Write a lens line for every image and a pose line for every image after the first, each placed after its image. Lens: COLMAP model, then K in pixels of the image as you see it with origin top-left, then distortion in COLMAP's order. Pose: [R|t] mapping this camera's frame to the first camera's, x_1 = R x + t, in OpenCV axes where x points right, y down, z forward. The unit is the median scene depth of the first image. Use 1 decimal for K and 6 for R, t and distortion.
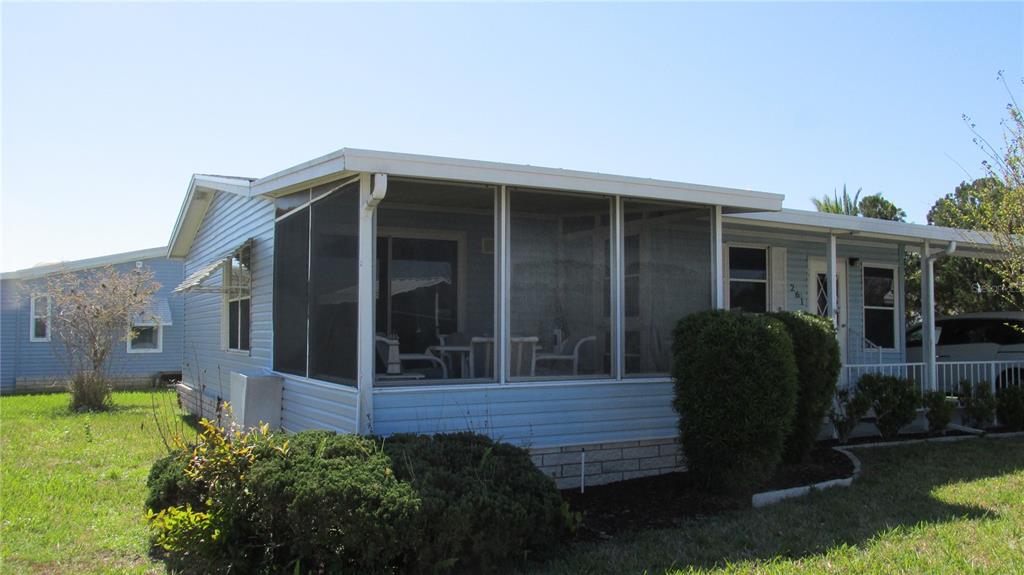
lens RADIAL K [[863.7, 0, 511.3], [0, 863.7, 291.1], [0, 0, 1]] dist [-0.018730, 0.007772]
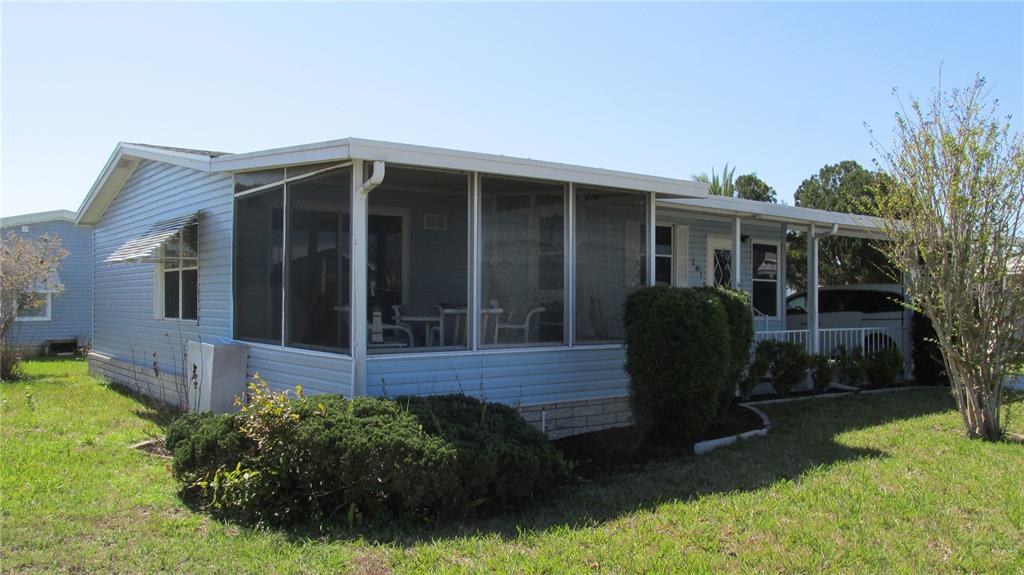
lens RADIAL K [[863.7, 0, 513.3], [0, 863.7, 286.0], [0, 0, 1]] dist [-0.018730, 0.007772]
pose [[0.987991, 0.004470, 0.154447, -0.122794], [-0.009659, 0.999413, 0.032868, -0.012382], [-0.154210, -0.033966, 0.987454, -0.096800]]
